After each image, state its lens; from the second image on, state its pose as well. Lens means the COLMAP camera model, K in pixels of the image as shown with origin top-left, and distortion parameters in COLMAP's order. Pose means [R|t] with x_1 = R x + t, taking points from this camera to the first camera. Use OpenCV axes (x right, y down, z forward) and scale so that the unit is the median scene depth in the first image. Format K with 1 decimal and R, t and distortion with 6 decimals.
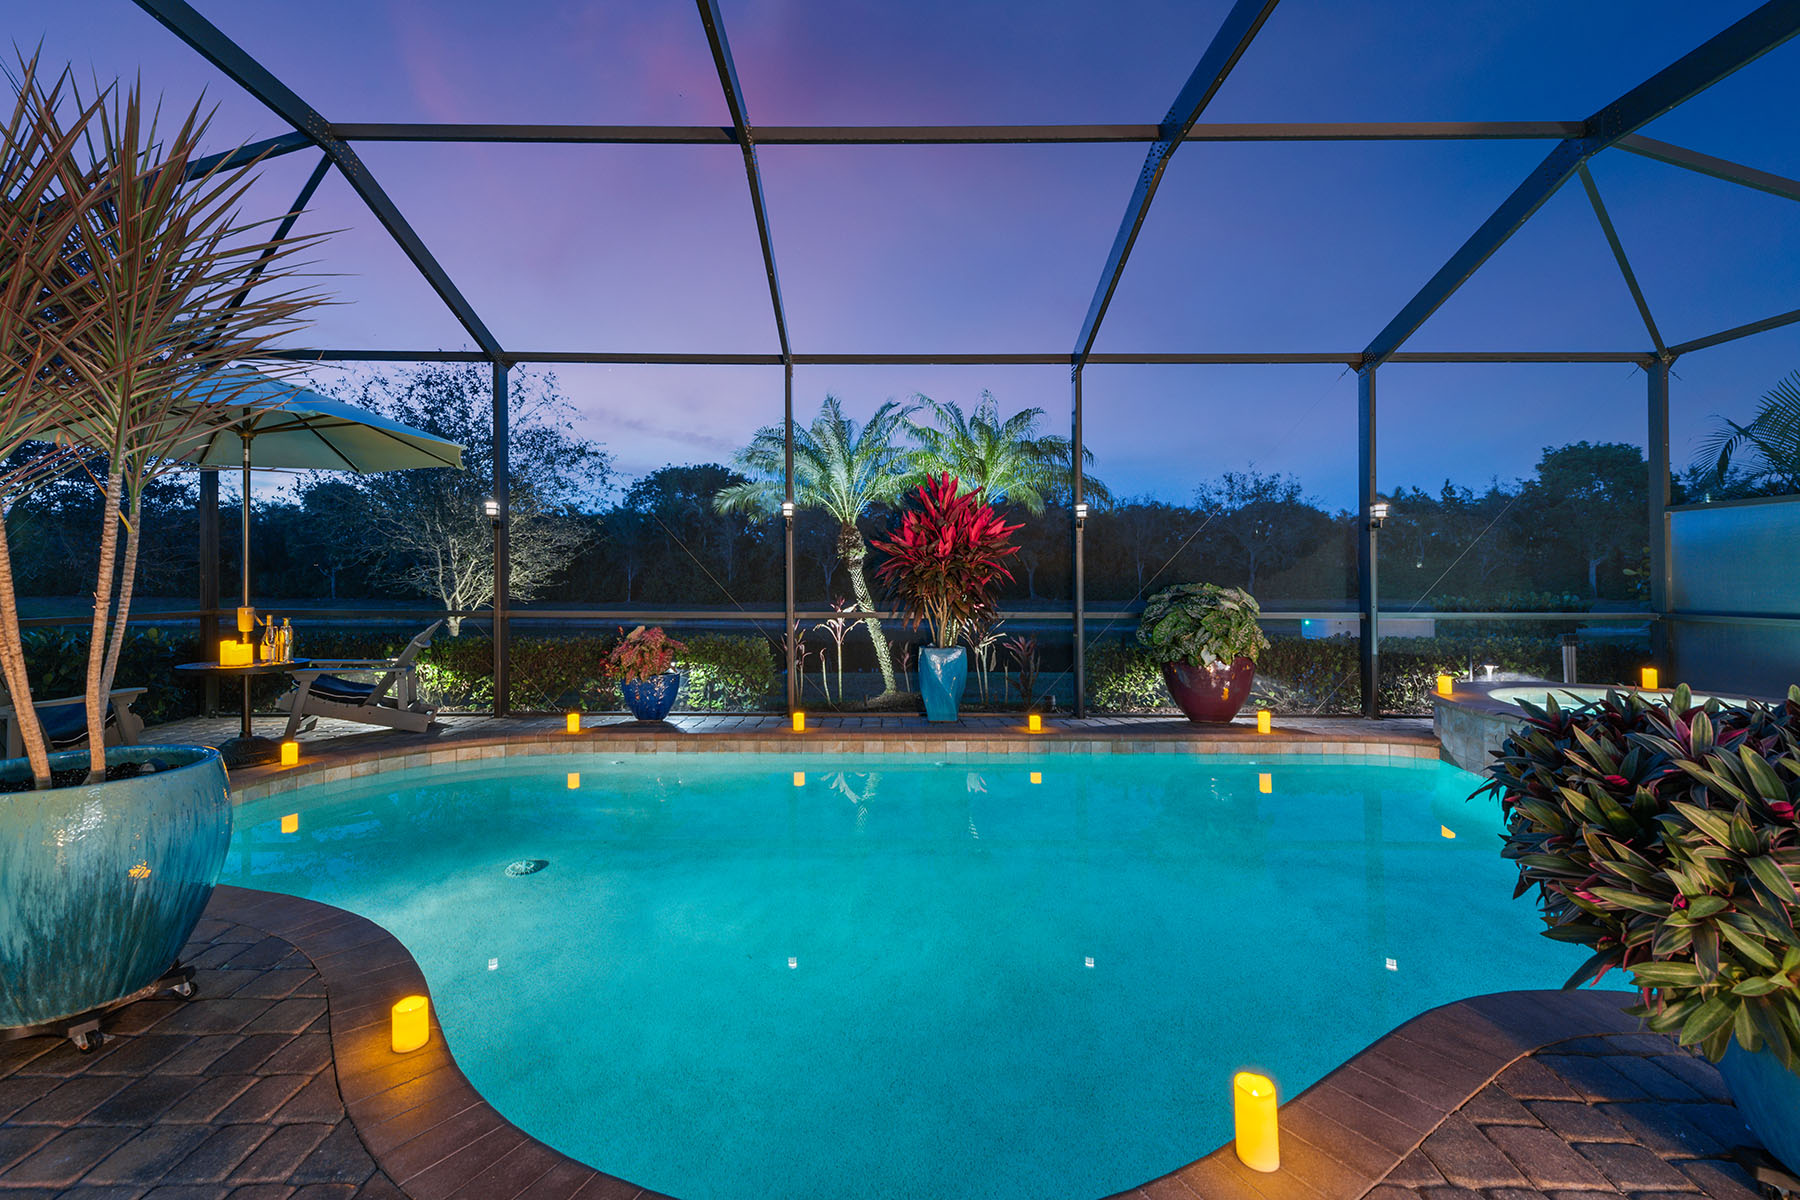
lens RADIAL K [[758.3, 0, 883.2], [0, 758.3, 585.7], [0, 0, 1]] dist [0.009696, -0.000070]
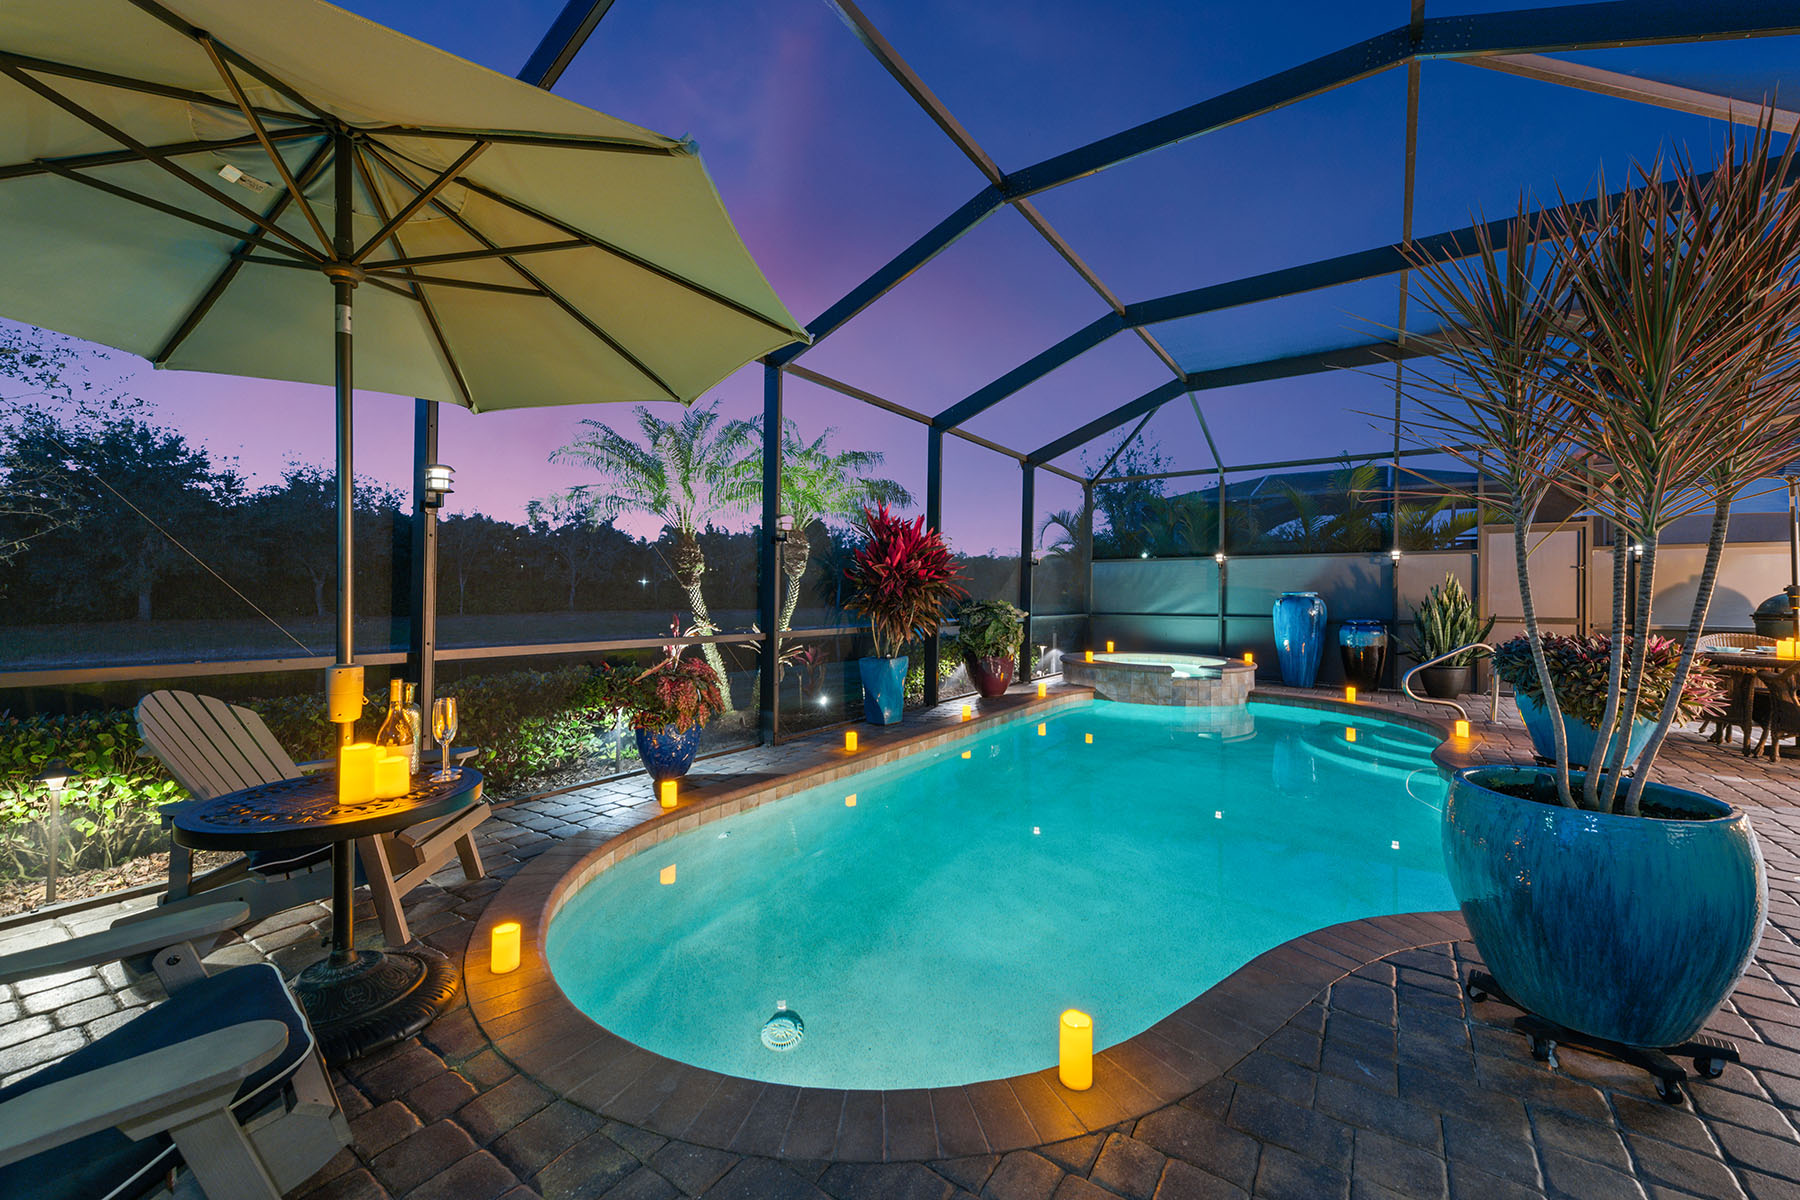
lens RADIAL K [[695.0, 0, 910.4], [0, 695.0, 594.2], [0, 0, 1]] dist [0.002441, 0.000175]
pose [[0.568554, 0.001572, 0.822644, -0.723498], [0.003763, 0.999983, -0.004511, -0.007809], [-0.822637, 0.005660, 0.568538, 0.374032]]
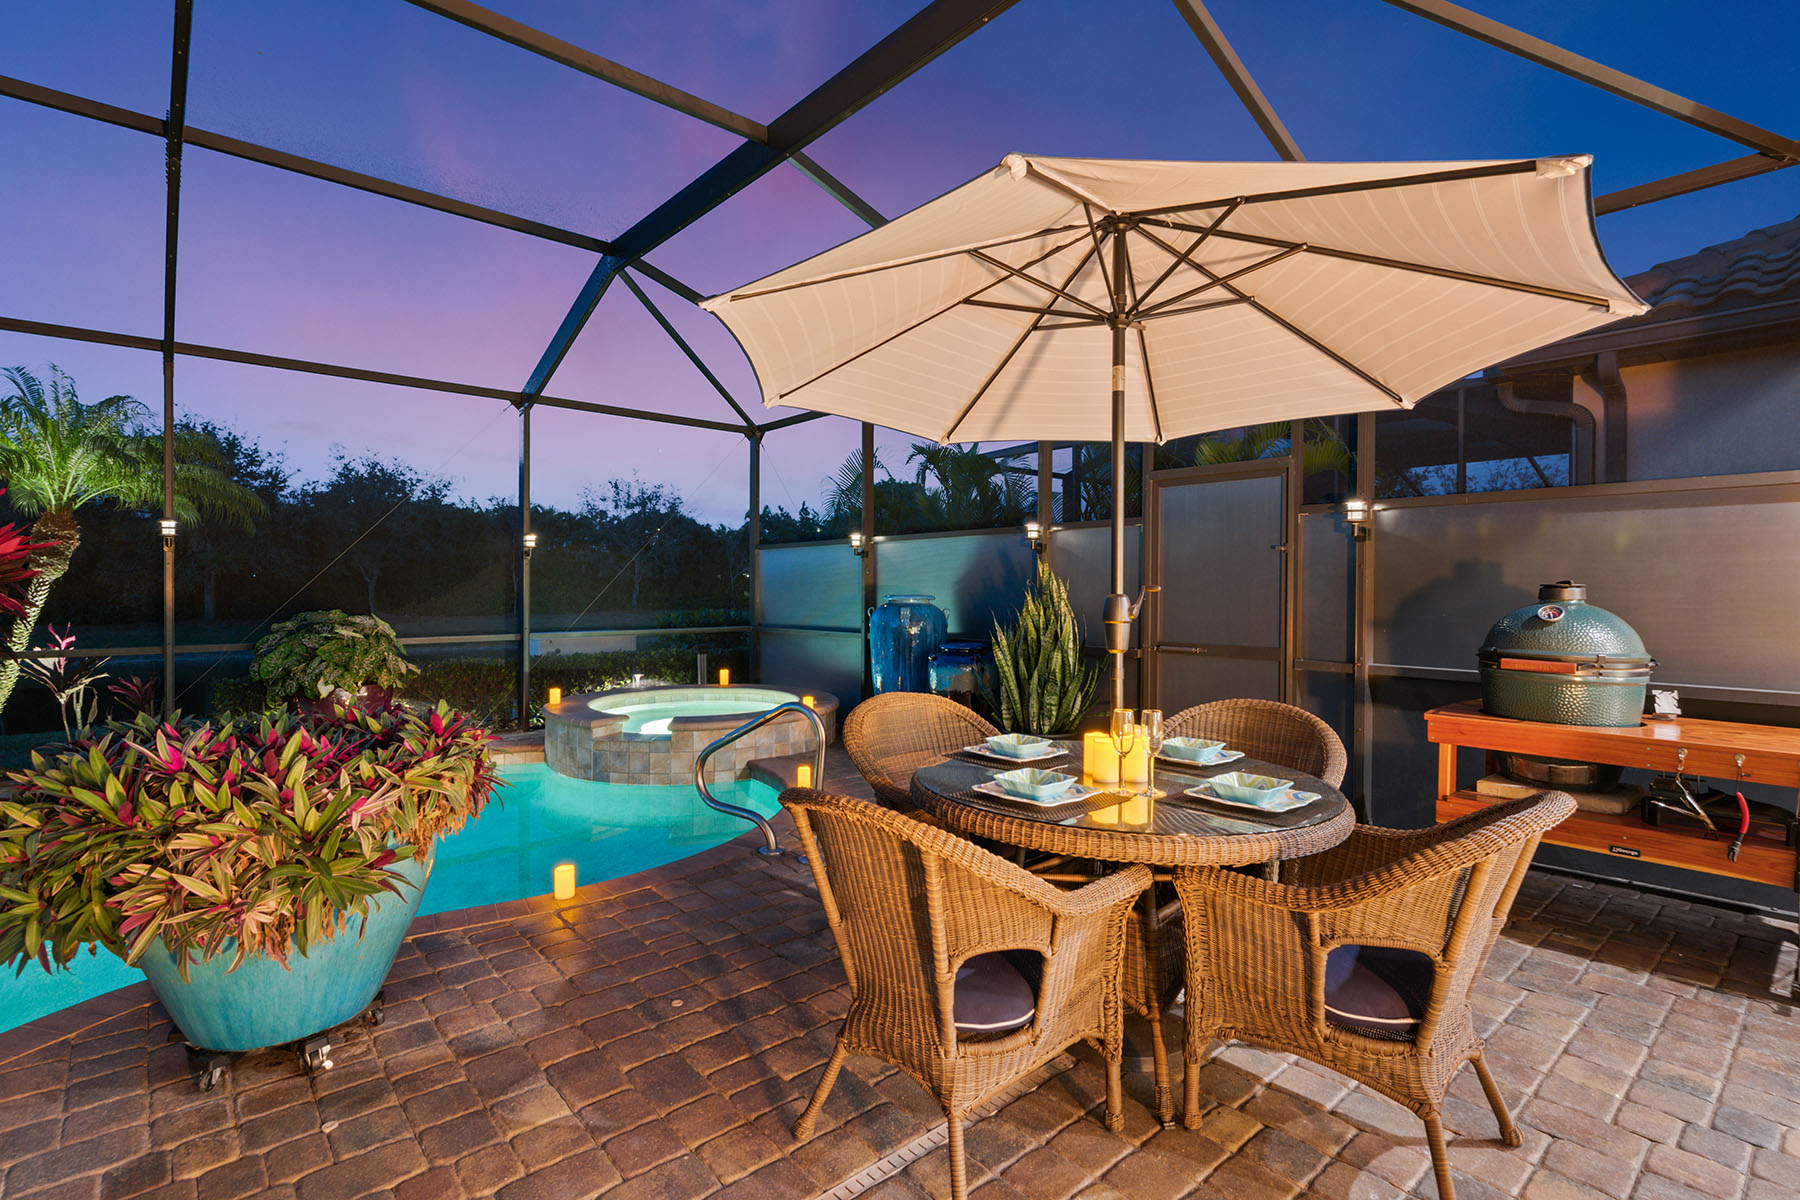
lens RADIAL K [[836.0, 0, 897.1], [0, 836.0, 609.4], [0, 0, 1]] dist [0.000272, 0.000039]
pose [[0.746835, -0.017570, 0.664777, 0.239786], [0.007264, 0.999807, 0.018264, -0.017184], [-0.664970, -0.008811, 0.746818, -0.242778]]
